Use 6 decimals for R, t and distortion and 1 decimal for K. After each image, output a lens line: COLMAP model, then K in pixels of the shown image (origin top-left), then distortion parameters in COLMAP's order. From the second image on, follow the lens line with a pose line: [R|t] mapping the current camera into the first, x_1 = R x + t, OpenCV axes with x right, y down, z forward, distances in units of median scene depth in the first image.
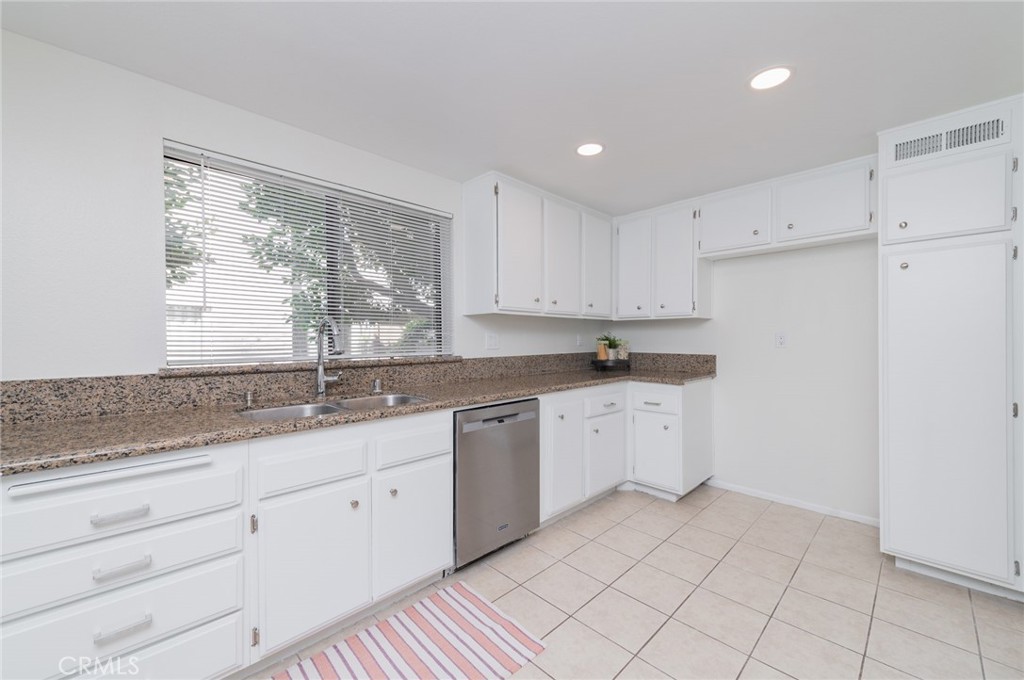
lens RADIAL K [[402.9, 0, 510.7], [0, 402.9, 345.6], [0, 0, 1]] dist [0.012424, -0.002757]
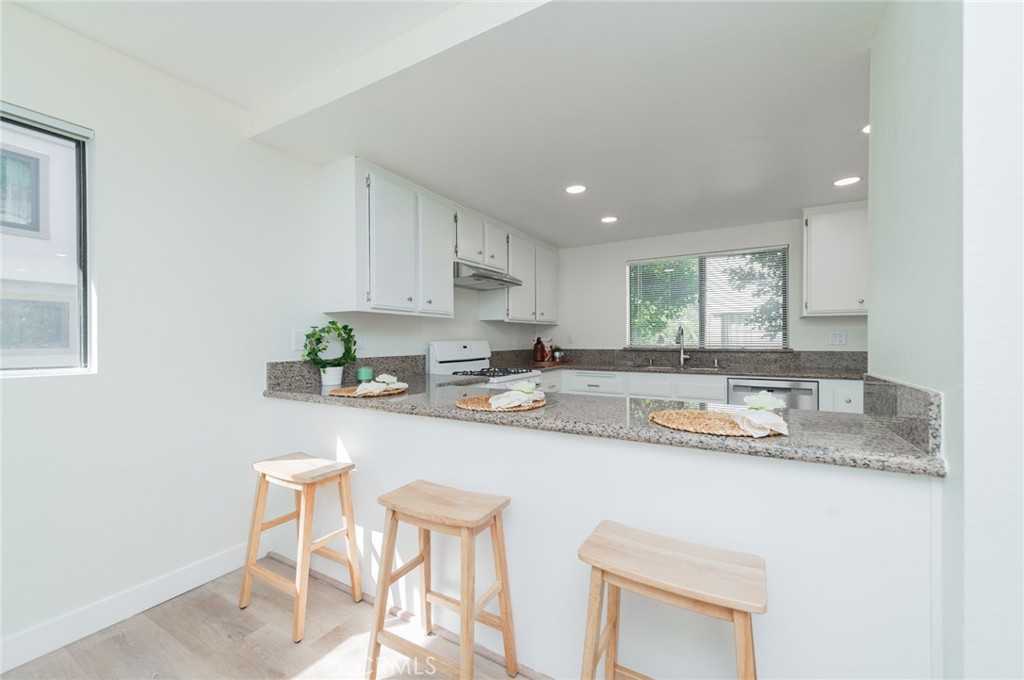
lens RADIAL K [[402.9, 0, 505.8], [0, 402.9, 341.0], [0, 0, 1]] dist [0.012424, -0.002757]
pose [[0.255046, 0.007875, -0.966897, 1.093522], [-0.014242, 0.999889, 0.004387, 0.008266], [0.966824, 0.012652, 0.255130, -0.320967]]
